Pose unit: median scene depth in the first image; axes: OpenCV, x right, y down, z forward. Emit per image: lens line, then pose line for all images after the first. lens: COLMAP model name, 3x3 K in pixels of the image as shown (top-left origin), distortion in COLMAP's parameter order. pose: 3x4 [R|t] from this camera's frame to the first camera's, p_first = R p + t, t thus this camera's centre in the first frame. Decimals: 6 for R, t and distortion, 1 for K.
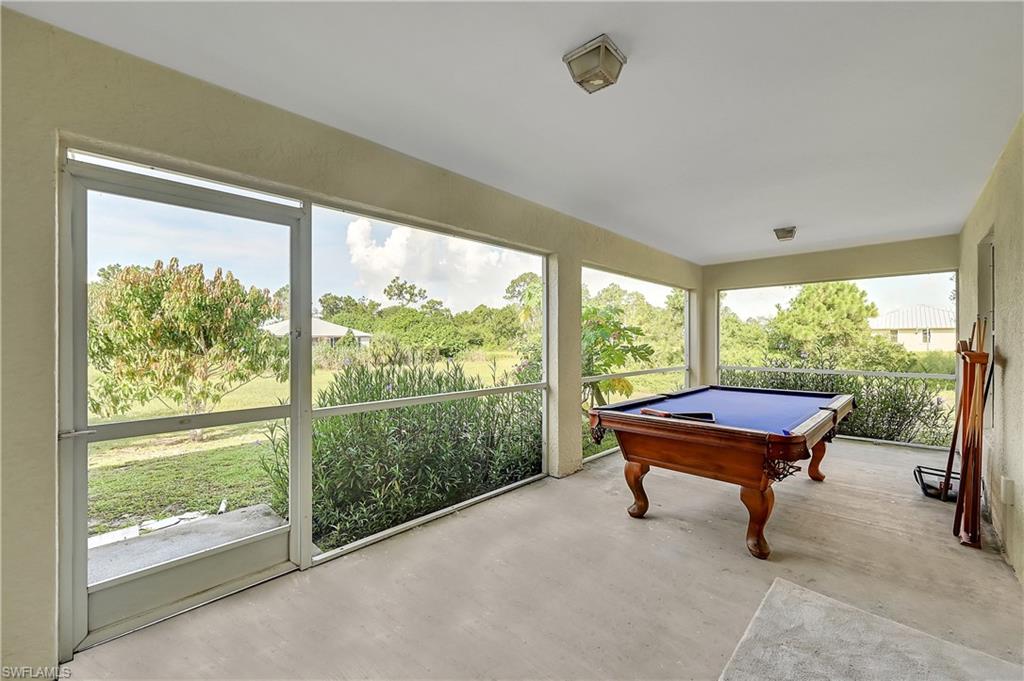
lens RADIAL K [[415.2, 0, 501.7], [0, 415.2, 340.6], [0, 0, 1]] dist [-0.002378, -0.000225]
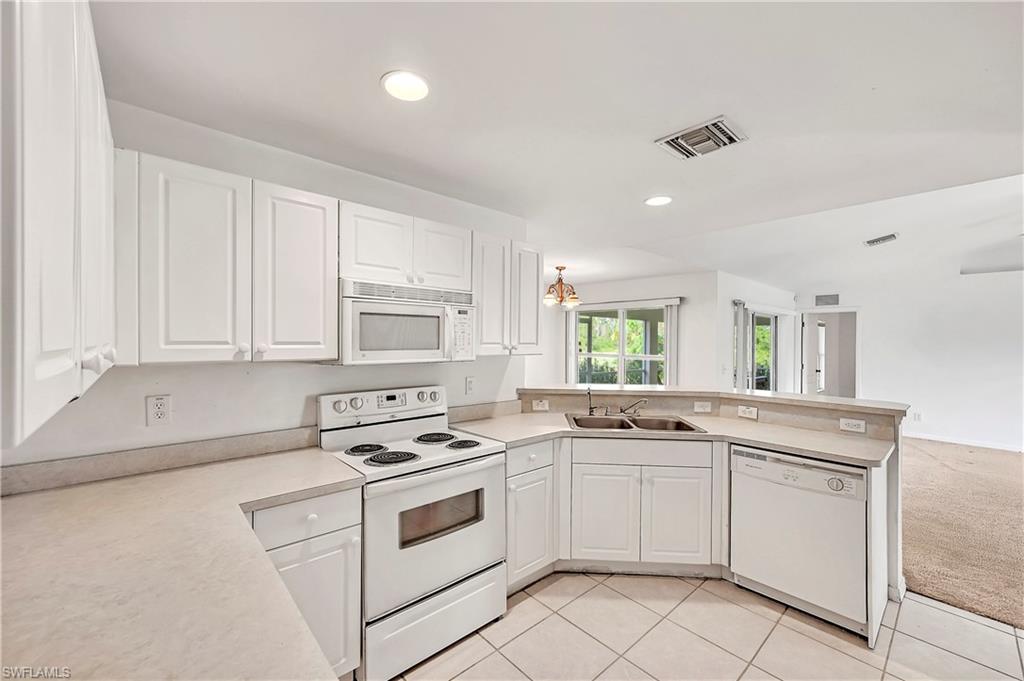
lens RADIAL K [[406.3, 0, 512.0], [0, 406.3, 340.5], [0, 0, 1]] dist [-0.013682, 0.000065]
pose [[0.998347, 0.016361, -0.055098, -0.586965], [-0.016310, 0.999866, 0.001381, -0.068337], [0.055113, -0.000480, 0.998480, -1.595314]]
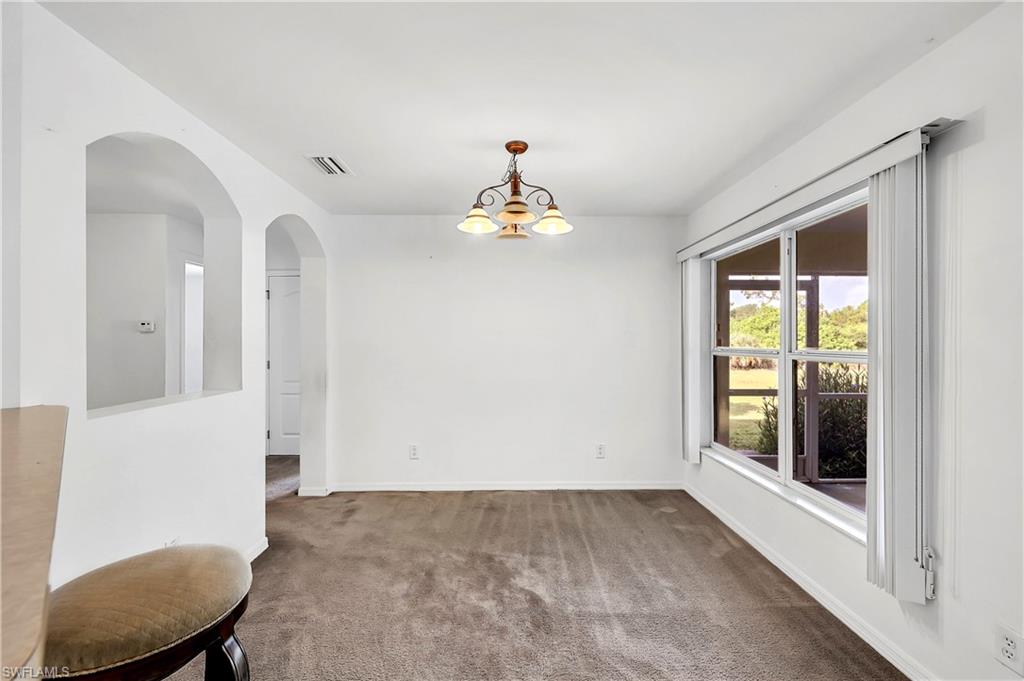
lens RADIAL K [[410.2, 0, 512.0], [0, 410.2, 340.5], [0, 0, 1]] dist [0.000266, 0.000131]
pose [[0.717804, 0.005446, -0.696223, -0.102385], [-0.006921, 0.999976, 0.000687, -0.026605], [0.696210, 0.004326, 0.717825, -0.713409]]
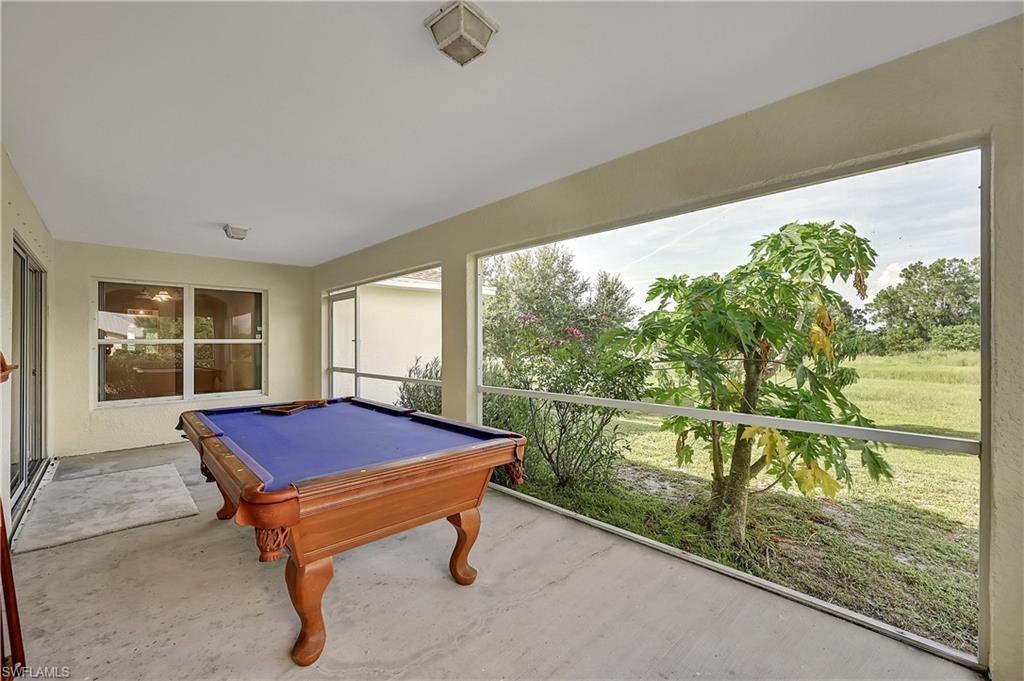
lens RADIAL K [[410.2, 0, 512.0], [0, 410.2, 340.5], [0, 0, 1]] dist [0.000266, 0.000131]
pose [[-0.022150, 0.003392, -0.999749, 1.165687], [-0.001662, 0.999993, 0.003430, -0.015776], [0.999753, 0.001737, -0.022144, 1.172539]]
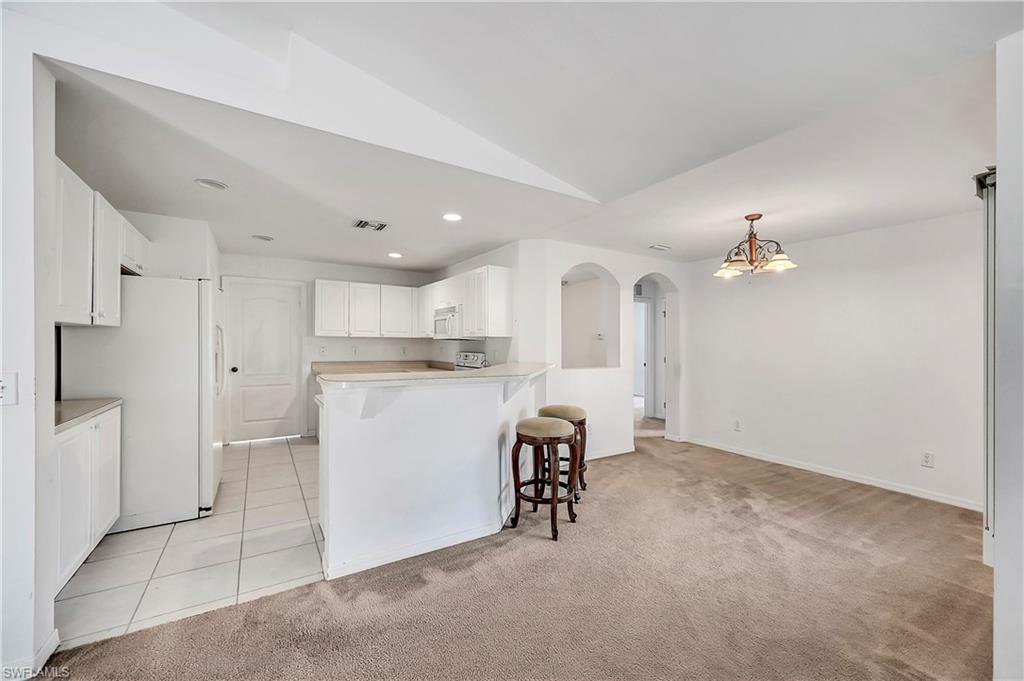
lens RADIAL K [[410.2, 0, 512.0], [0, 410.2, 340.5], [0, 0, 1]] dist [0.000266, 0.000131]
pose [[-0.235809, -0.001733, -0.971798, 0.478413], [-0.008594, 0.999963, 0.000302, -0.030770], [0.971761, 0.008422, -0.235815, -0.586759]]
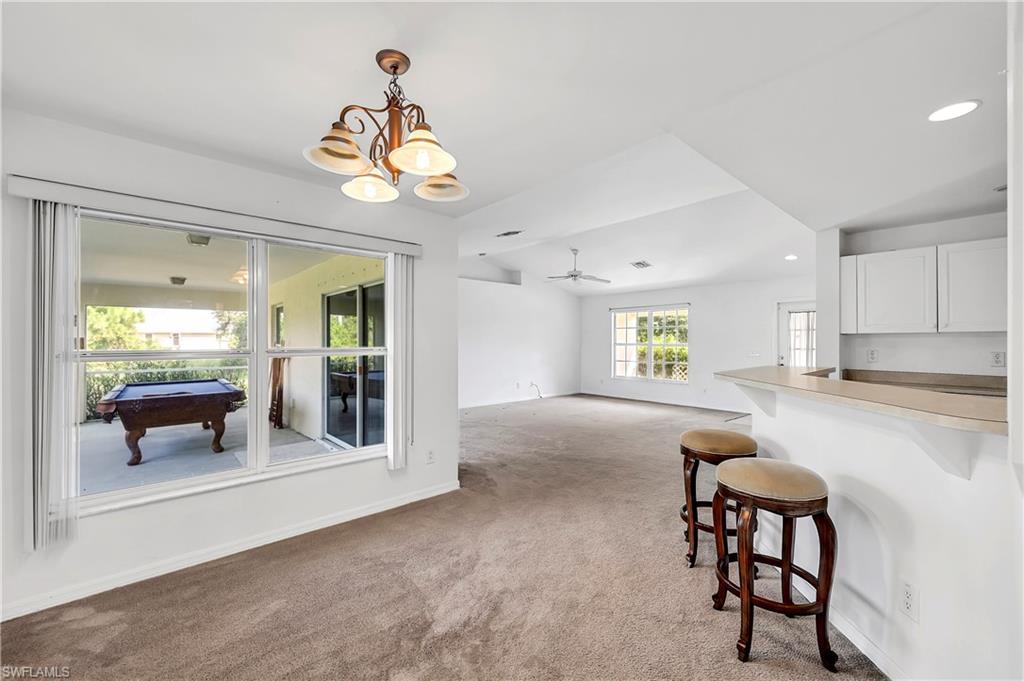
lens RADIAL K [[410.2, 0, 512.0], [0, 410.2, 340.5], [0, 0, 1]] dist [0.000266, 0.000131]
pose [[0.064024, 0.002658, 0.997945, -0.904557], [0.002186, 0.999994, -0.002804, -0.029567], [-0.997946, 0.002361, 0.064018, -0.415717]]
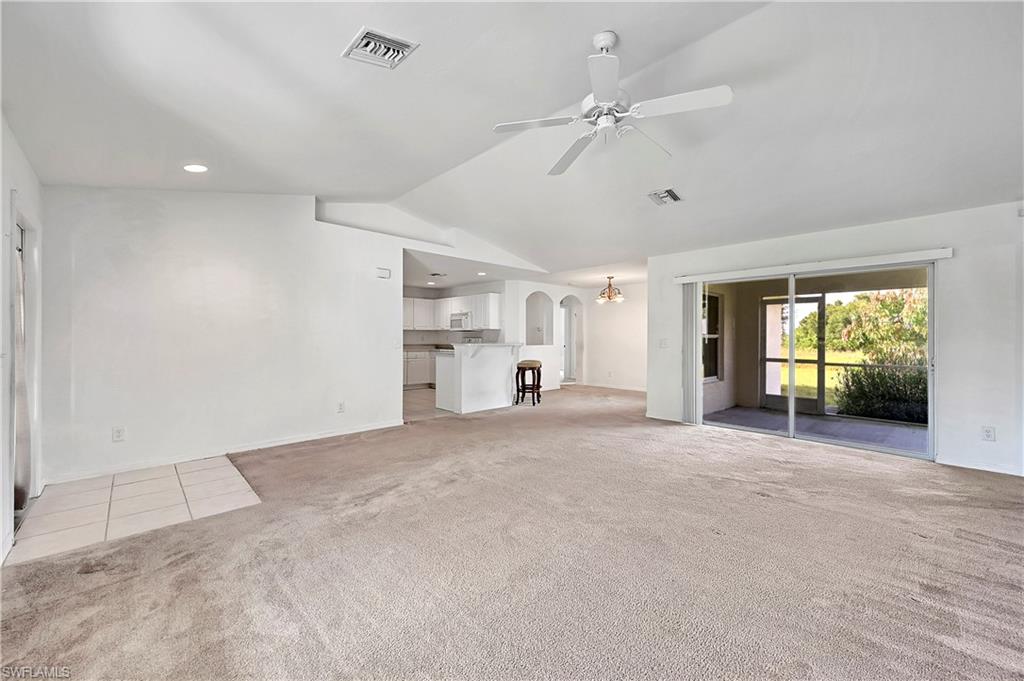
lens RADIAL K [[410.2, 0, 512.0], [0, 410.2, 340.5], [0, 0, 1]] dist [0.000266, 0.000131]
pose [[-0.044271, 0.012716, -0.998939, 1.589402], [-0.005844, 0.999899, 0.012988, -0.007876], [0.999002, 0.006413, -0.044192, -0.693433]]
